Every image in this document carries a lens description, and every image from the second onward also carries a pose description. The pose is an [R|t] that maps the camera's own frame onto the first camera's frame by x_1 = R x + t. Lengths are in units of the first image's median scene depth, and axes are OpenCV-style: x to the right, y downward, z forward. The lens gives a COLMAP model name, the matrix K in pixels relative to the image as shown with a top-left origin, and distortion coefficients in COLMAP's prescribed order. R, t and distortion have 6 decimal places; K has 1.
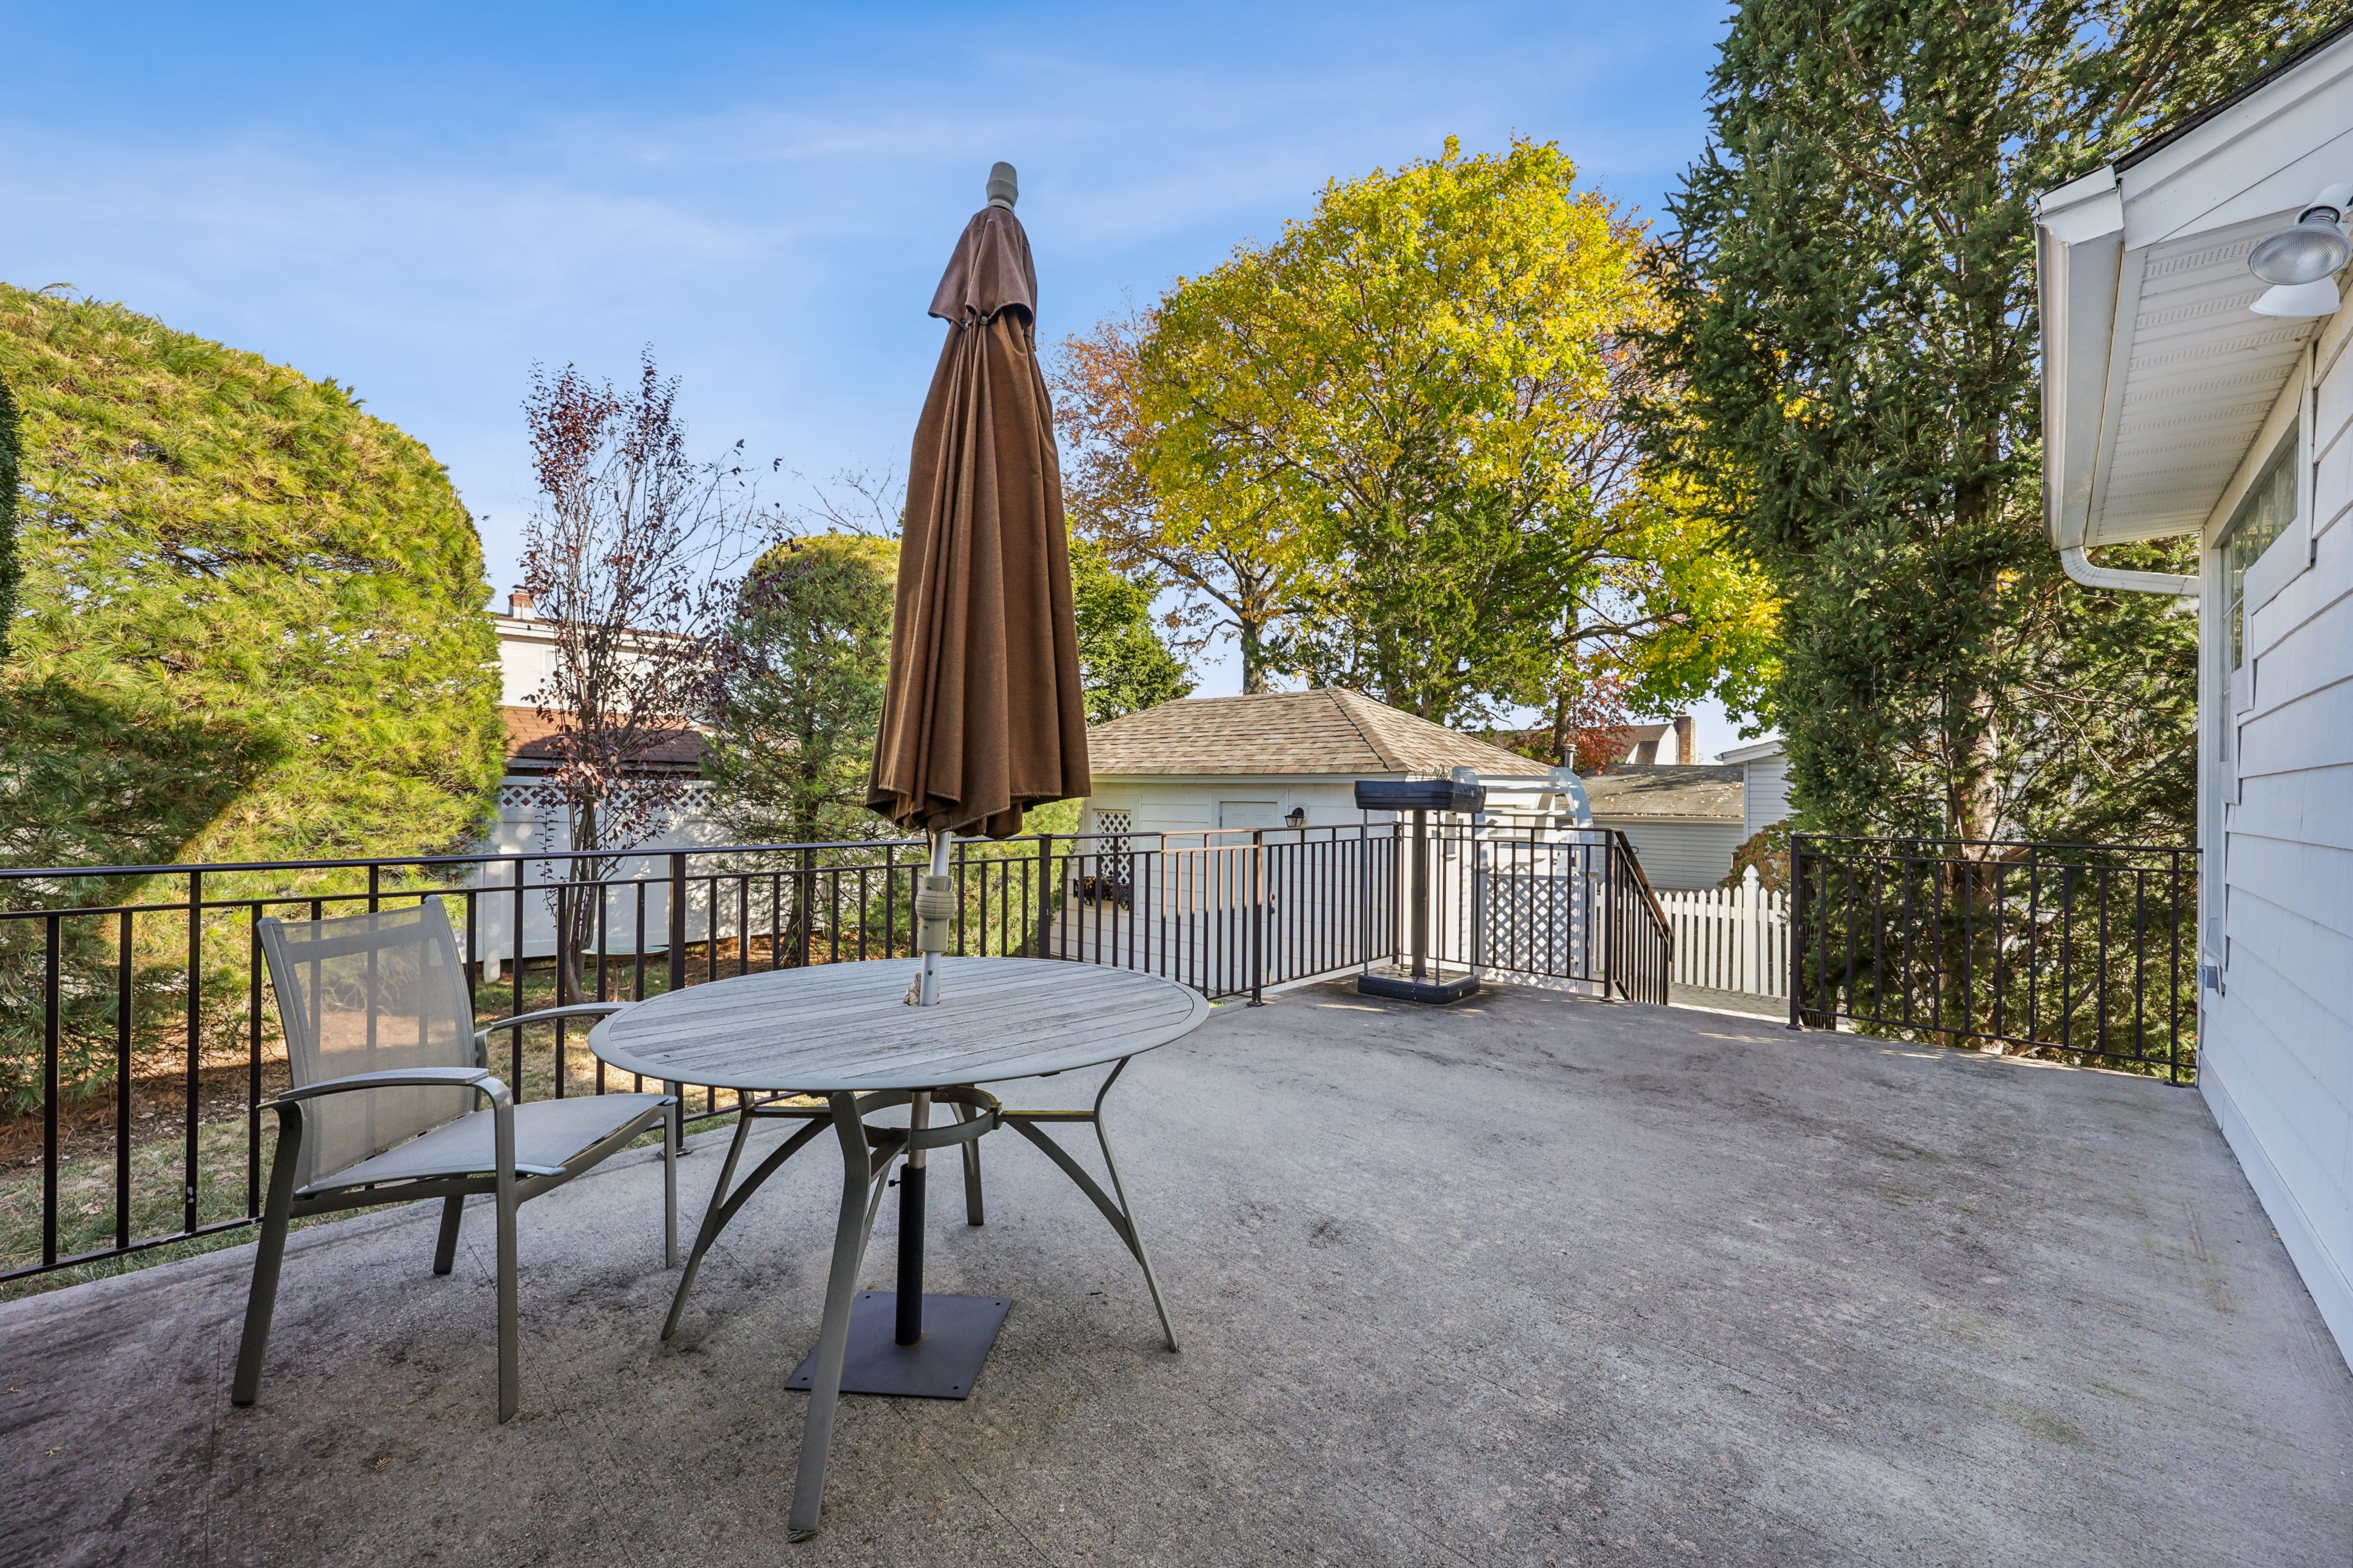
lens RADIAL K [[954.7, 0, 1171.9], [0, 954.7, 783.3], [0, 0, 1]] dist [0.000728, 0.000411]
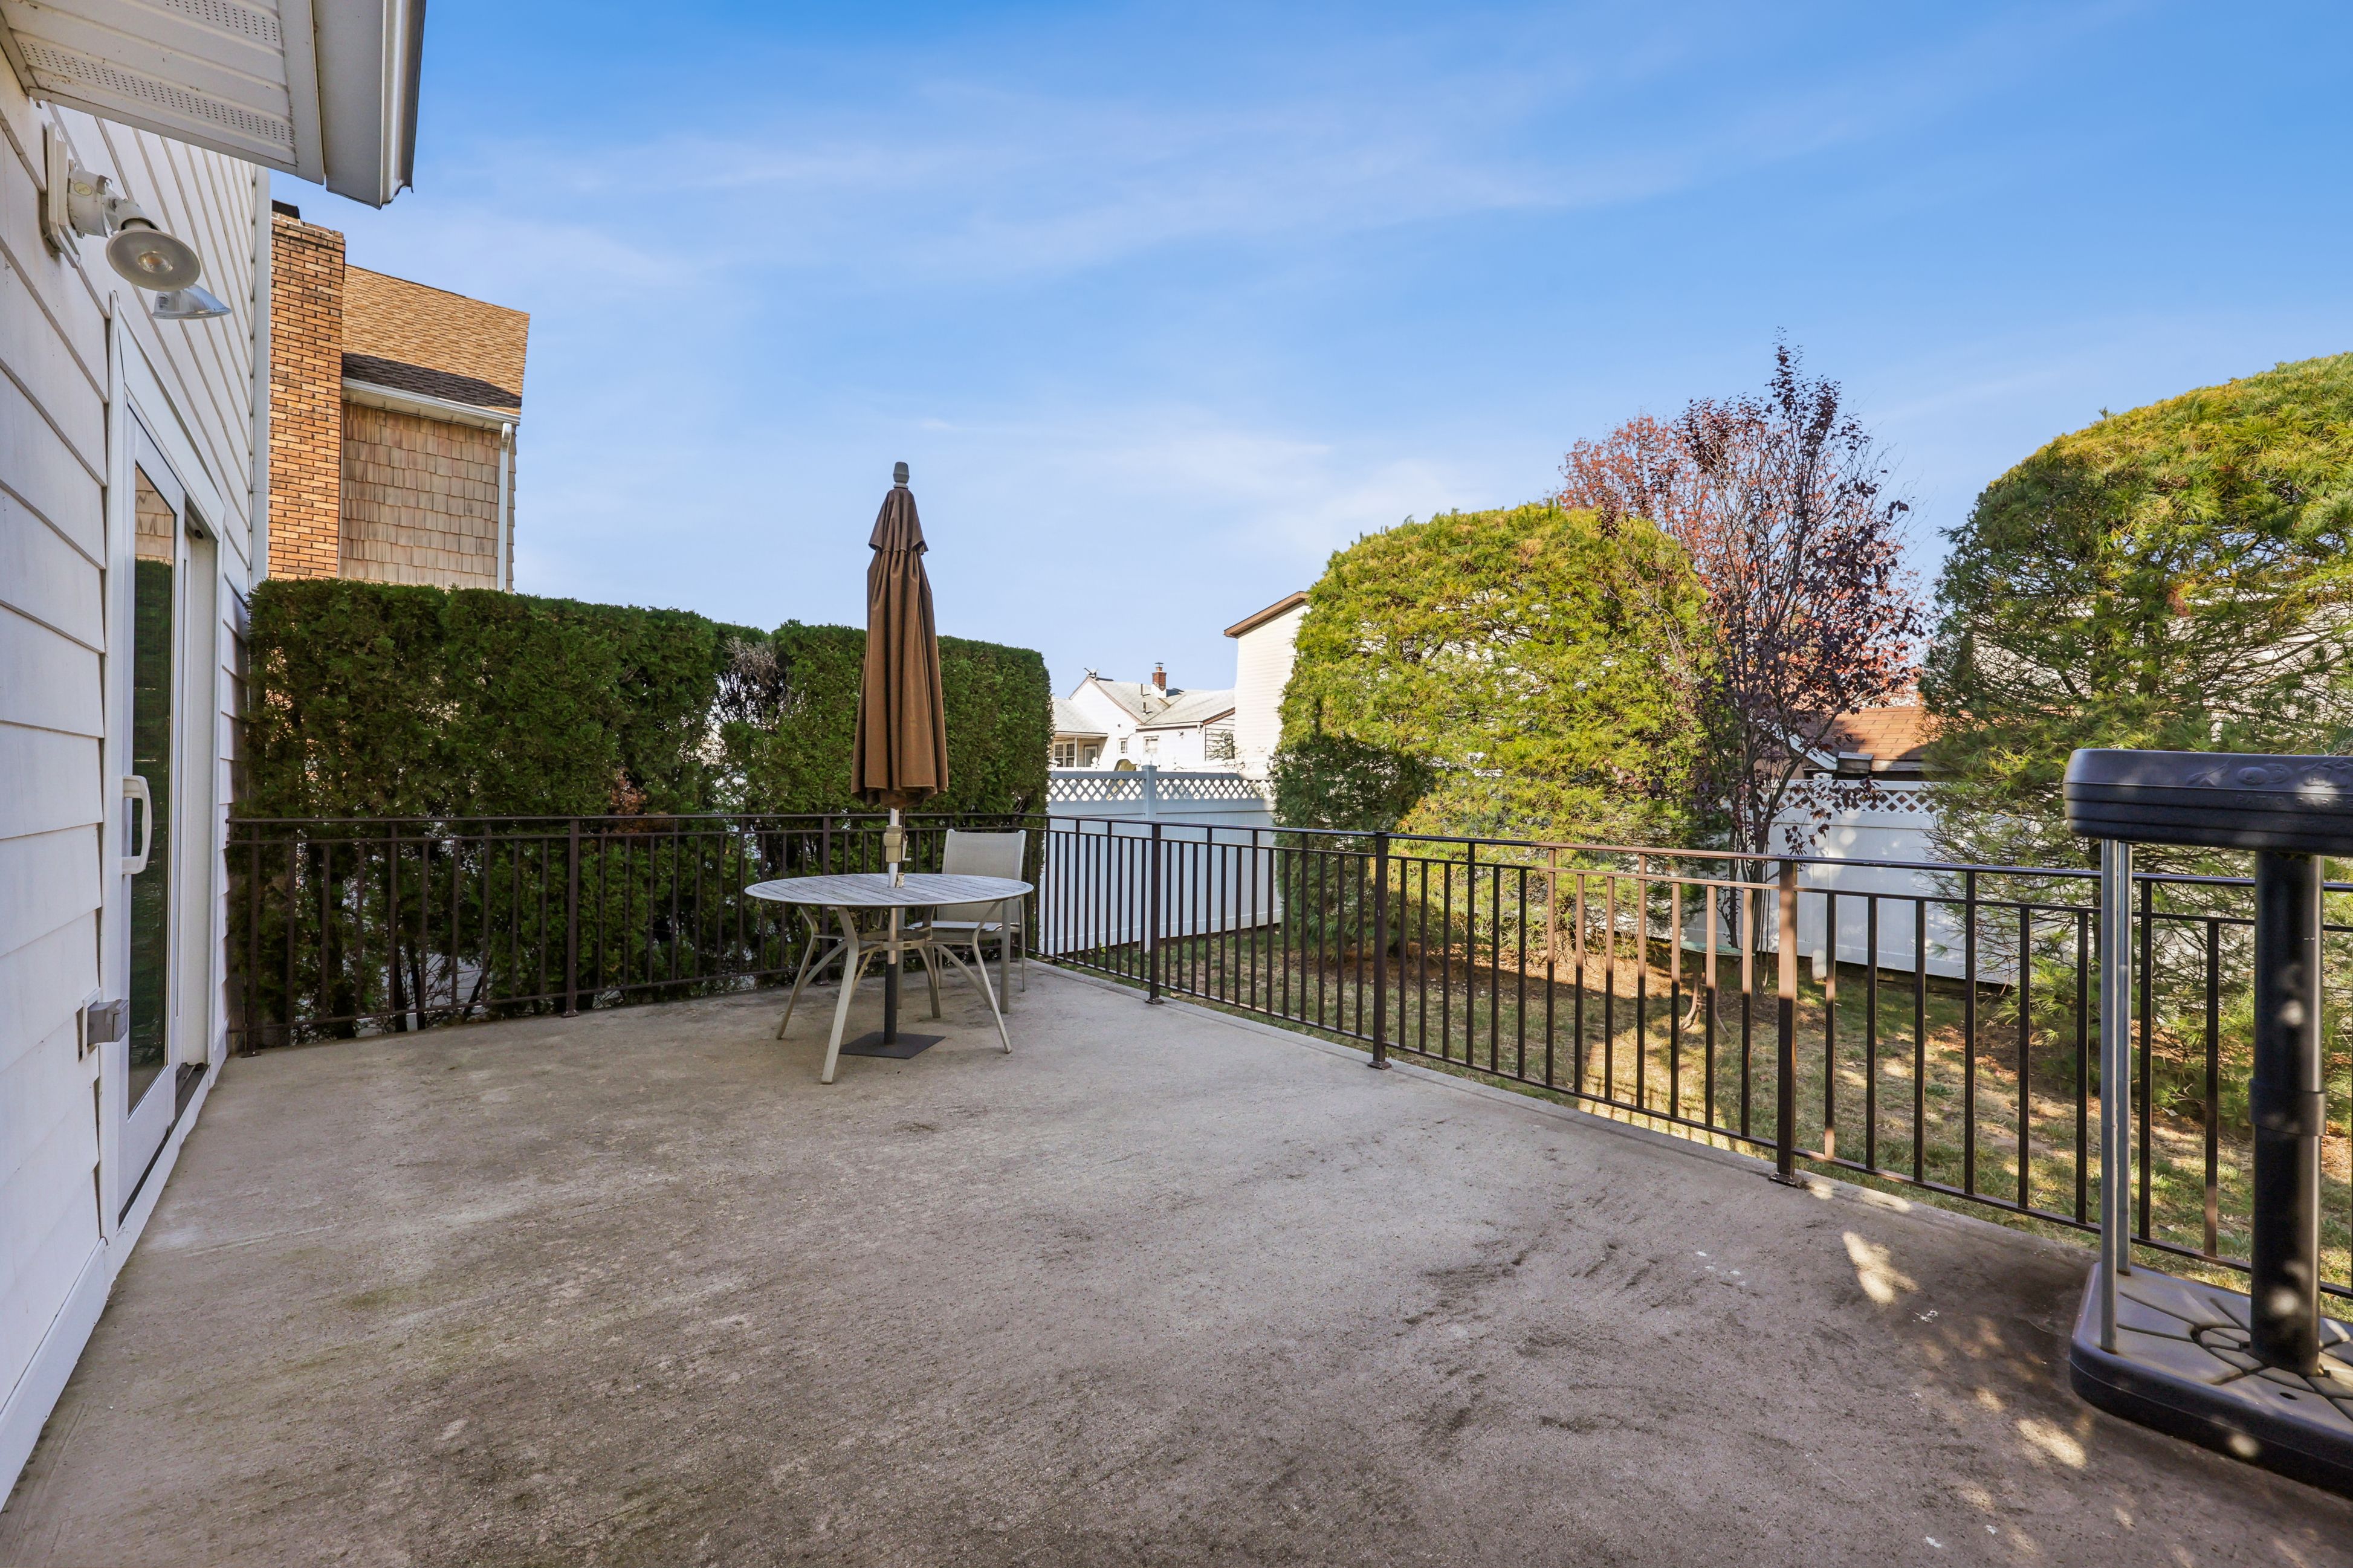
lens RADIAL K [[954.7, 0, 1171.9], [0, 954.7, 783.3], [0, 0, 1]] dist [0.000728, 0.000411]
pose [[-0.123478, -0.014234, -0.992245, 1.173462], [0.001765, 0.999892, -0.014564, 0.024701], [0.992346, -0.003549, -0.123439, 1.261143]]
